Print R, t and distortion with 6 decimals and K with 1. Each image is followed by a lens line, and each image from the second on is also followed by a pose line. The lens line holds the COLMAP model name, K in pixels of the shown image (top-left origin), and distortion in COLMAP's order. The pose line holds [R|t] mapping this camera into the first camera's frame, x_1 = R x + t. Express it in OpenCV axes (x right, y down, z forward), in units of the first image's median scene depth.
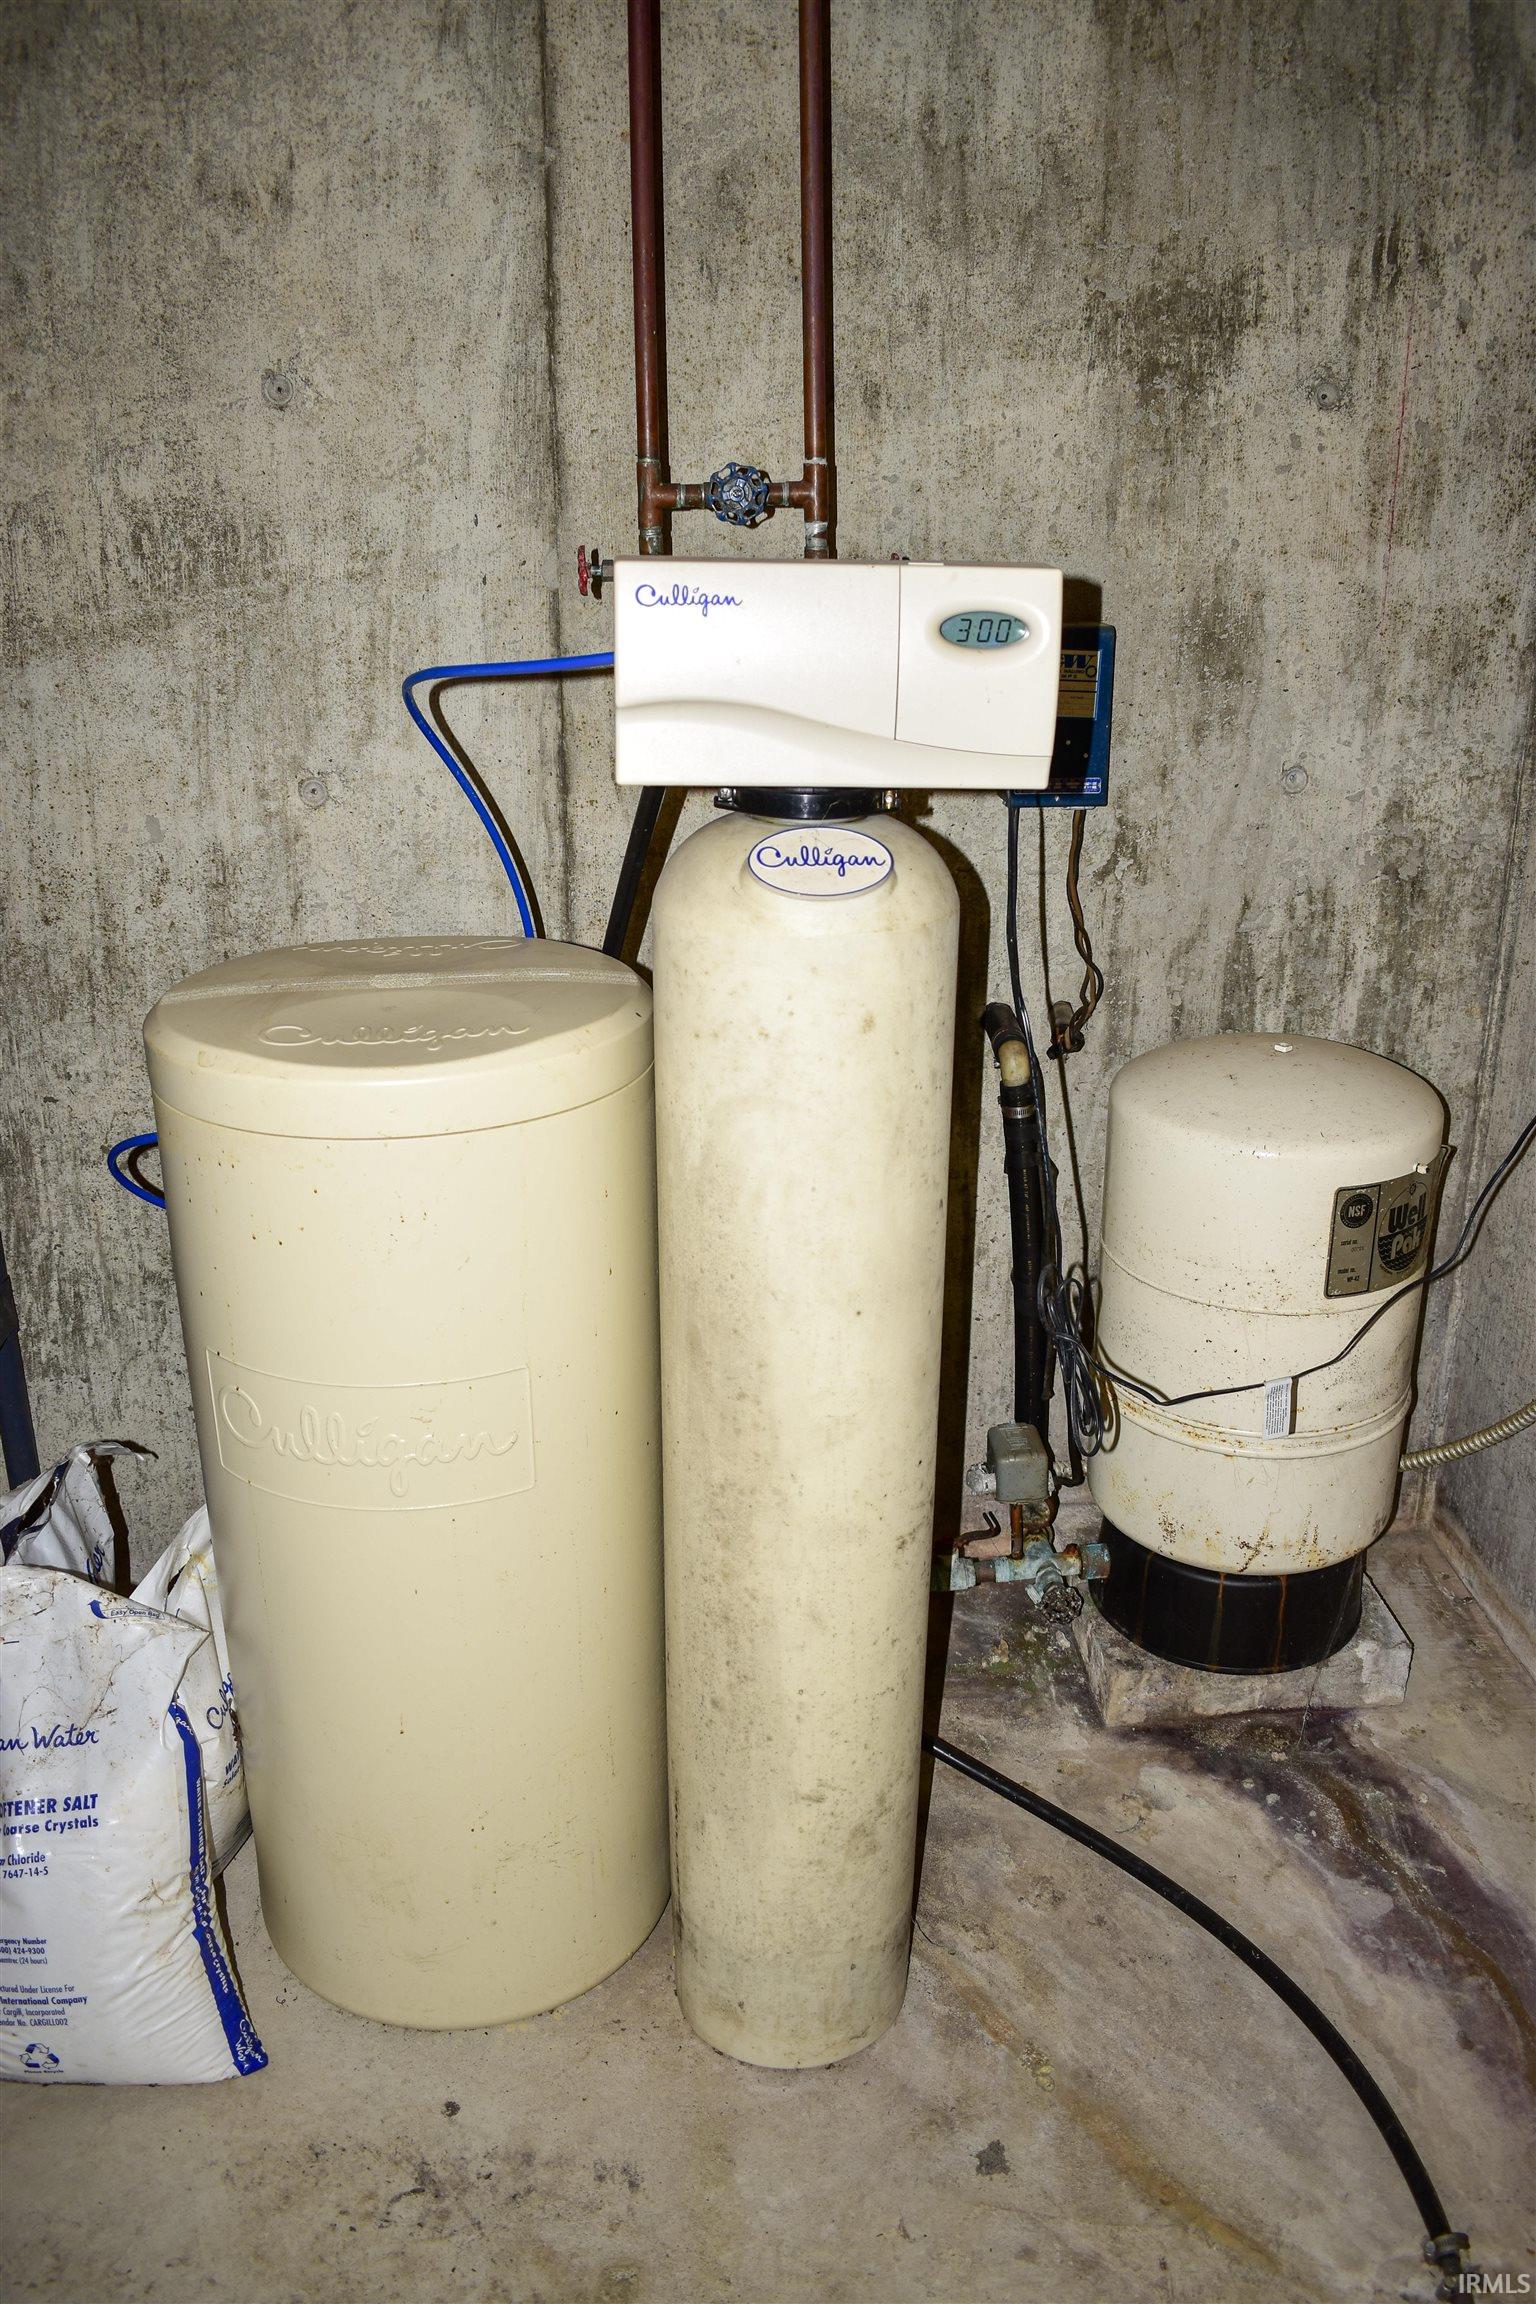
lens RADIAL K [[1815.6, 0, 768.0], [0, 1815.6, 1152.0], [0, 0, 1]] dist [-0.098734, 0.012737]
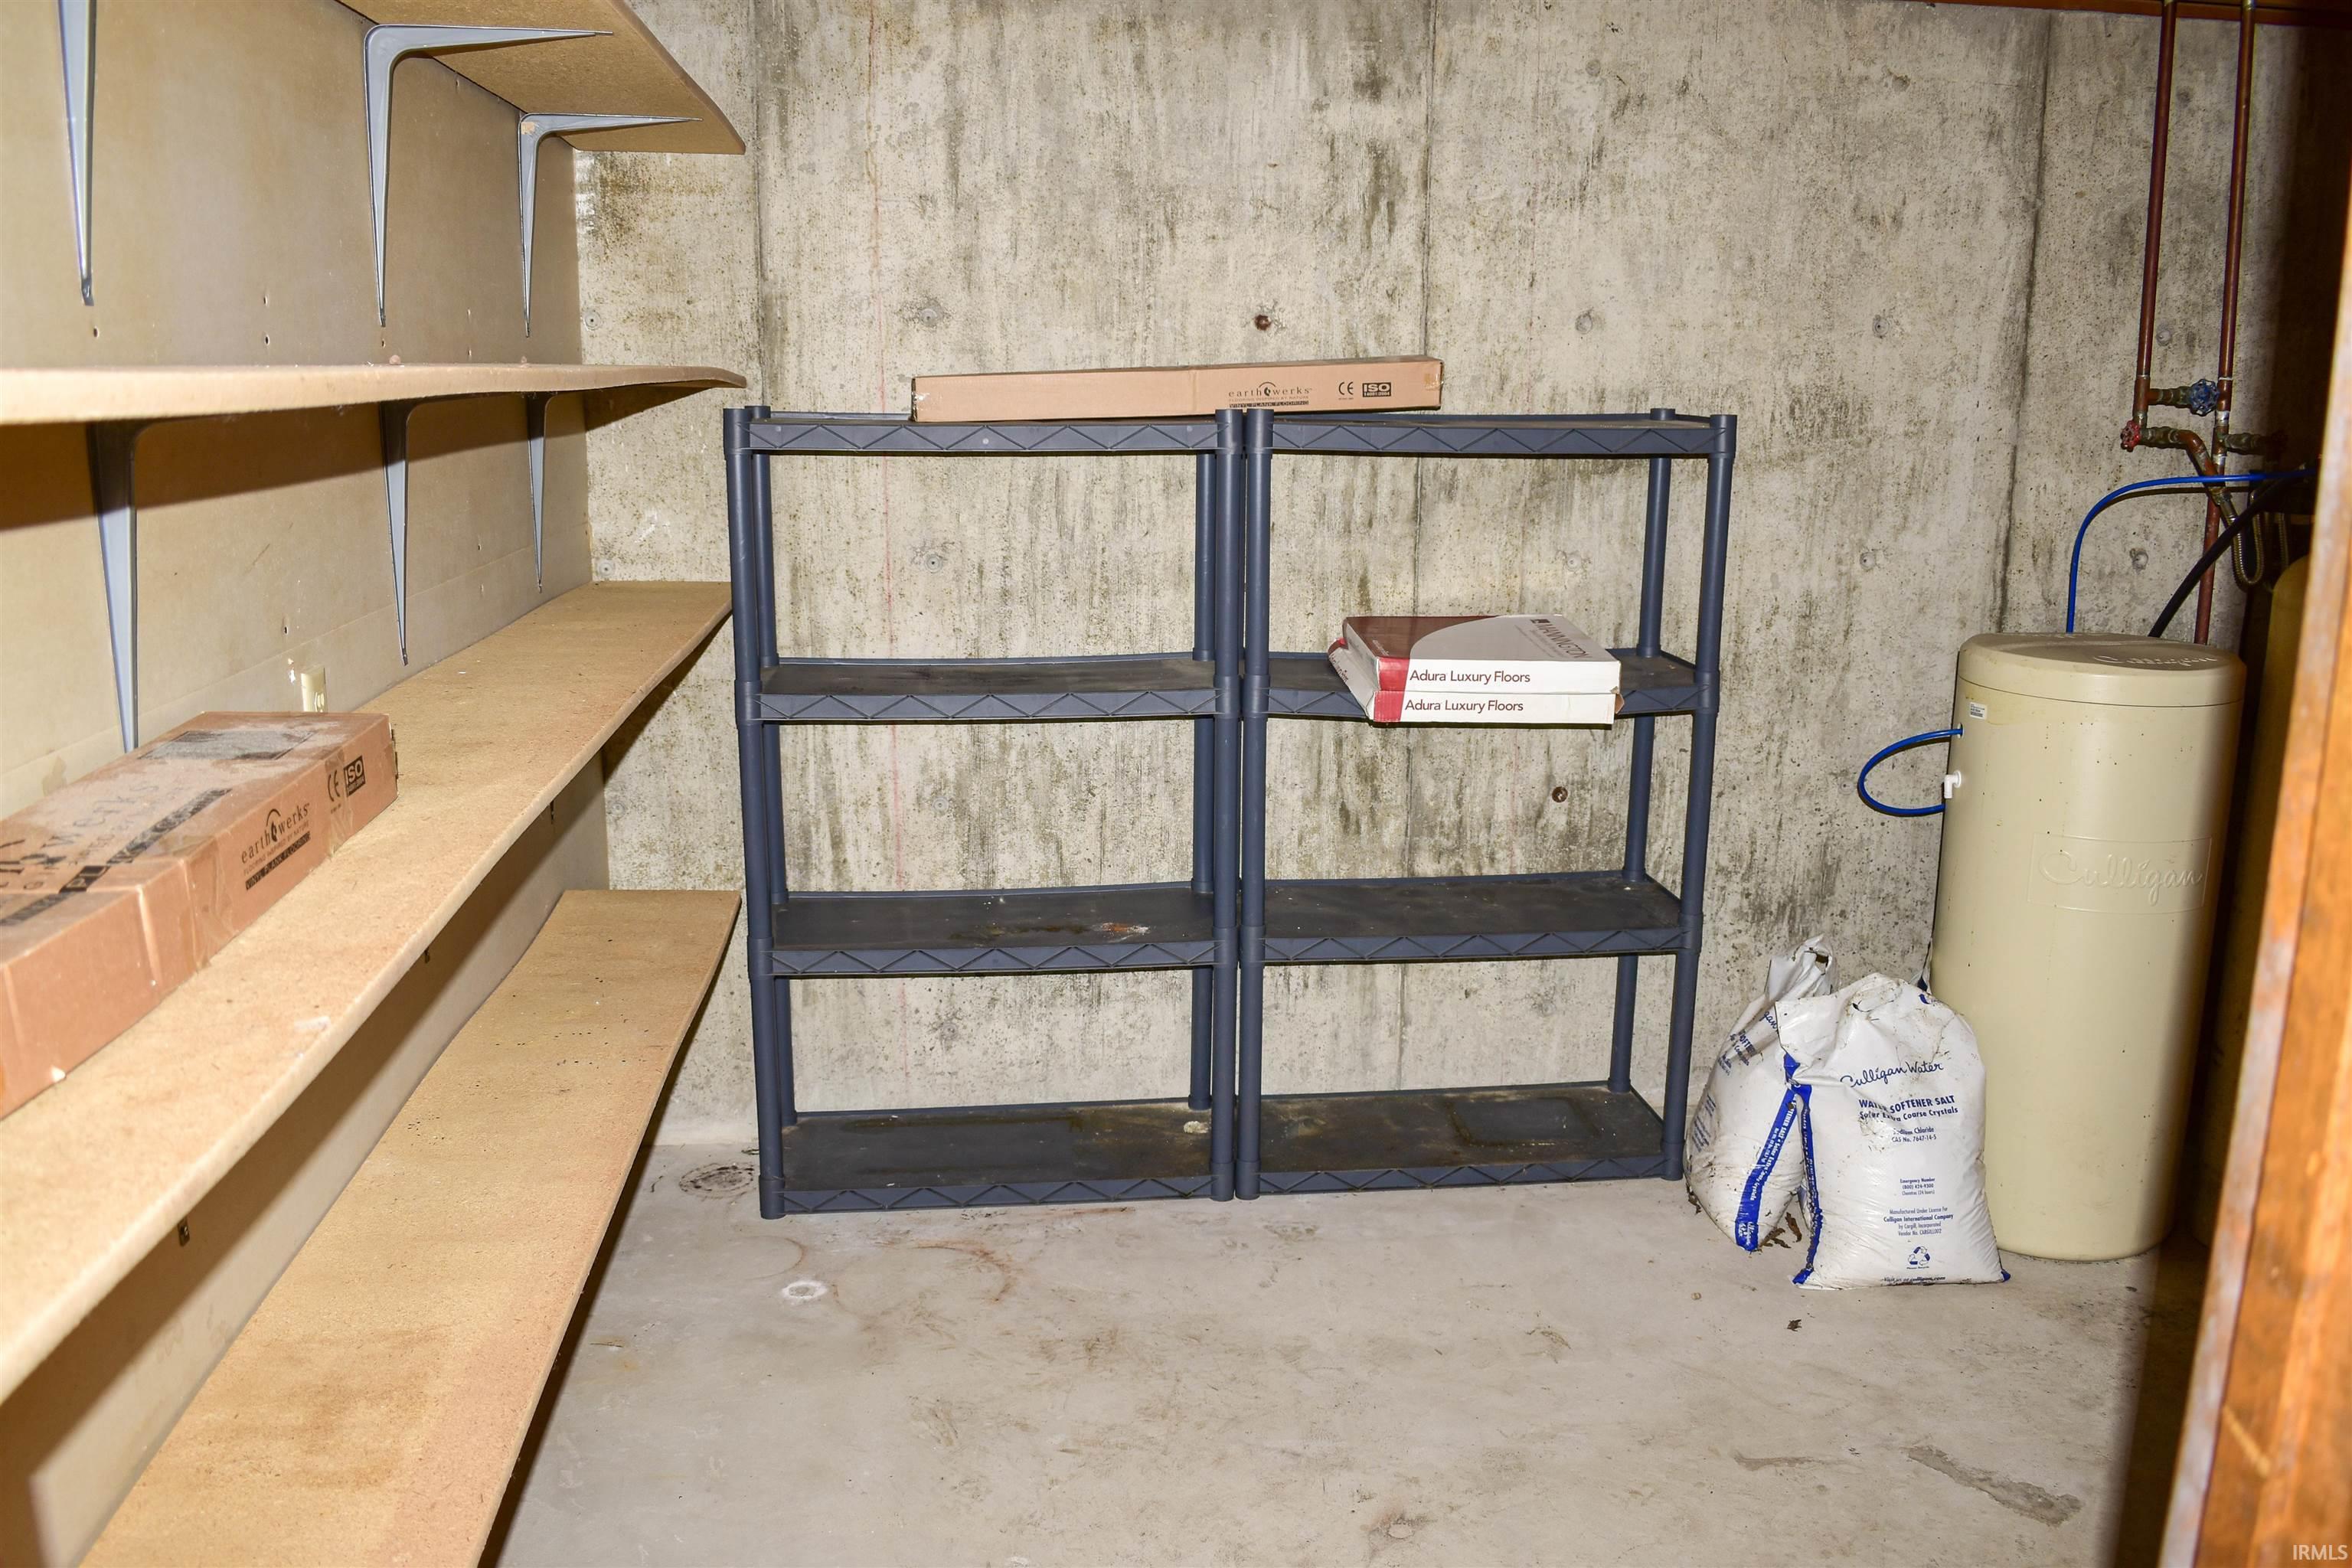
lens RADIAL K [[1853.4, 0, 1176.0], [0, 1853.4, 784.0], [0, 0, 1]] dist [-0.098734, 0.012737]
pose [[0.999990, 0.001307, -0.004233, -0.950352], [-0.001911, 0.989303, -0.145865, 0.268593], [0.003997, 0.145872, 0.989295, -0.685081]]
